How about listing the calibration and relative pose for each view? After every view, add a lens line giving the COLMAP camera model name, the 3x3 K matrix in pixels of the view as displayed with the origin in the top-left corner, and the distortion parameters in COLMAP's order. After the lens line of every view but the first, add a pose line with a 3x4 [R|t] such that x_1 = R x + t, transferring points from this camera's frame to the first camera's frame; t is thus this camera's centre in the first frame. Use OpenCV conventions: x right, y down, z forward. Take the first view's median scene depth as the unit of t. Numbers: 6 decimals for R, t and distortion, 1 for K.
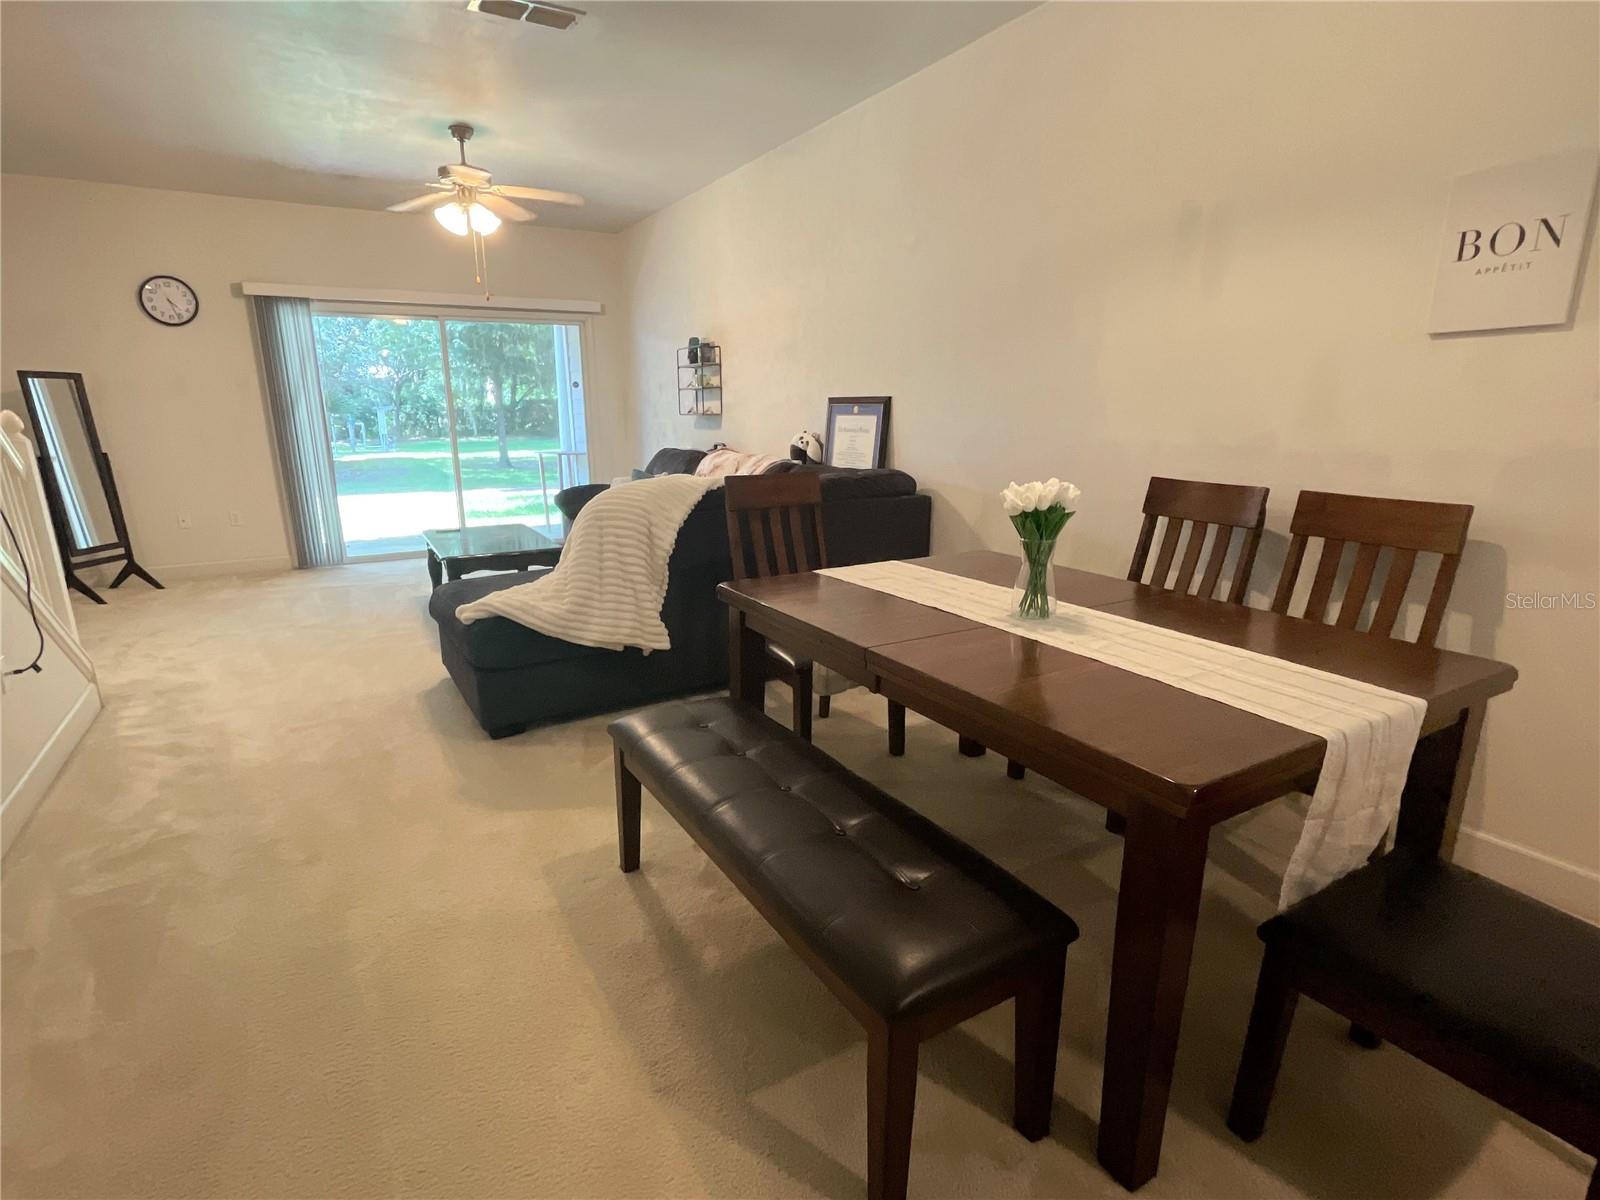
lens RADIAL K [[806.9, 0, 786.7], [0, 806.9, 610.9], [0, 0, 1]] dist [-0.001408, 0.000810]
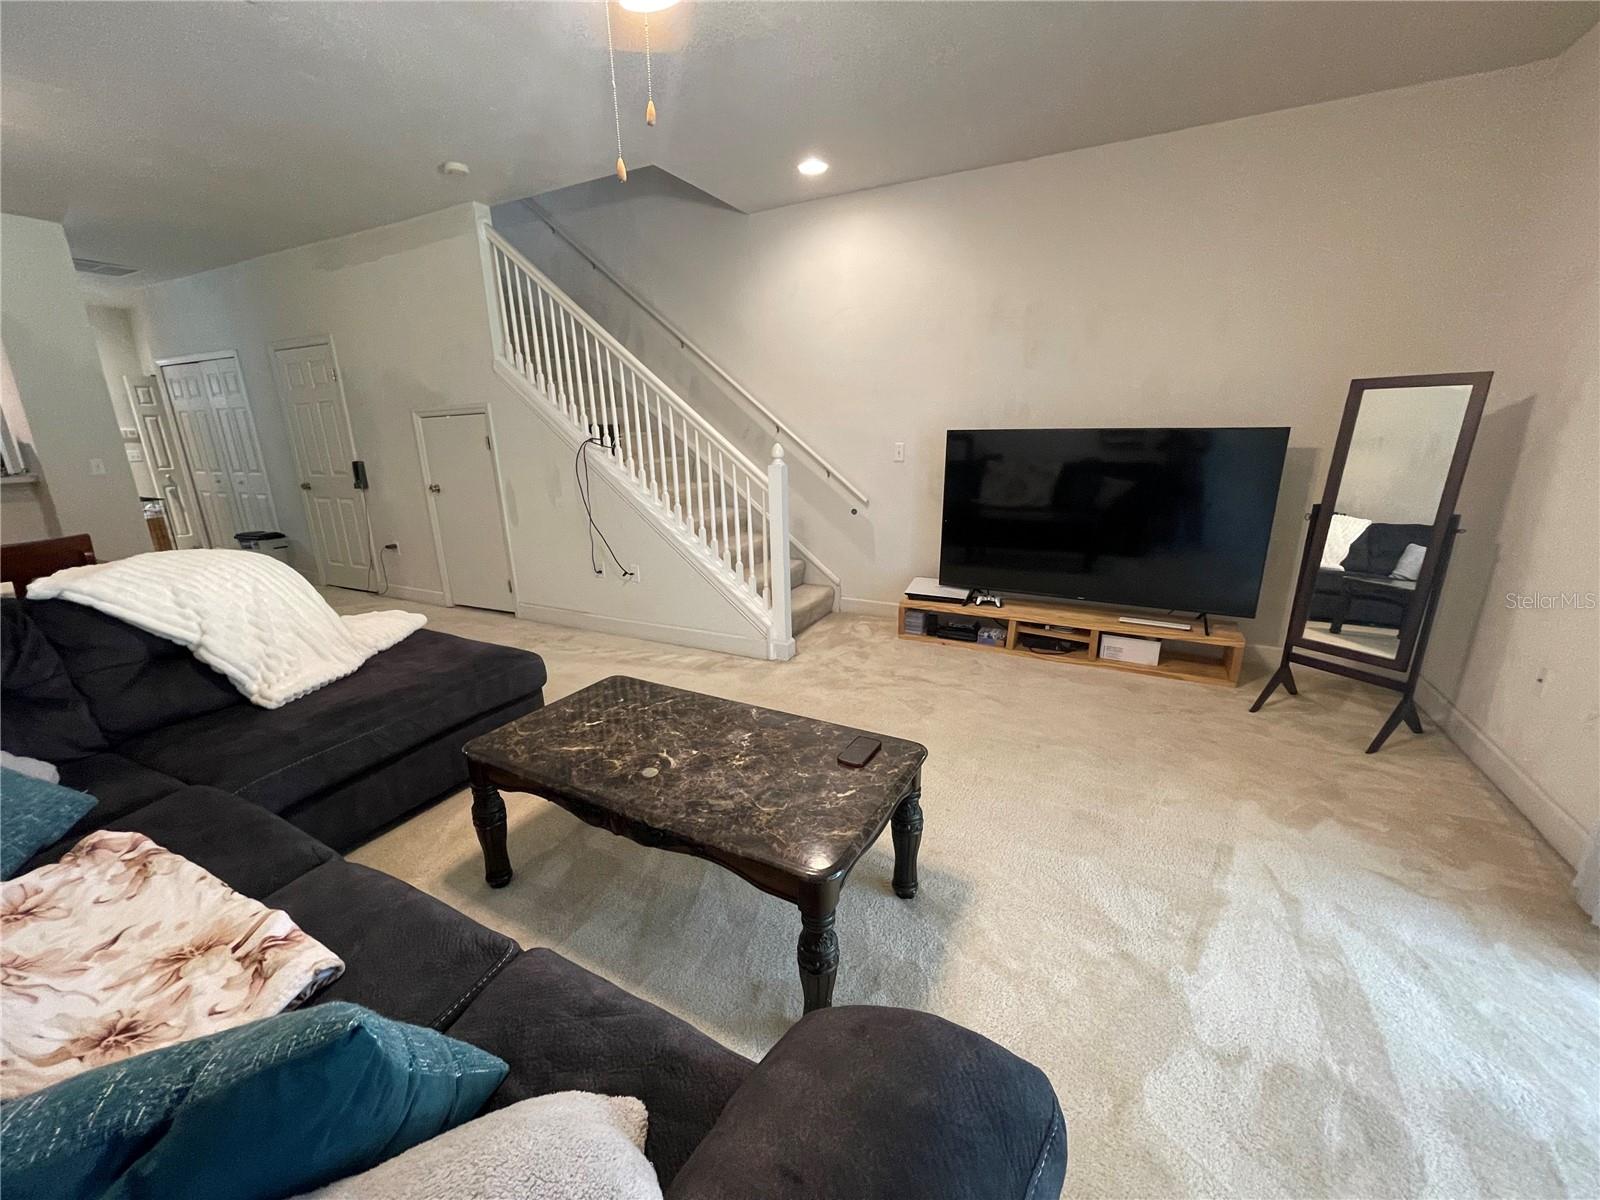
lens RADIAL K [[646.8, 0, 791.0], [0, 646.8, 615.4], [0, 0, 1]] dist [-0.001834, 0.000707]
pose [[-0.847980, 0.171048, -0.501670, -0.265769], [-0.109289, 0.869731, 0.481274, -0.373425], [0.518638, 0.462938, -0.718821, 1.379392]]
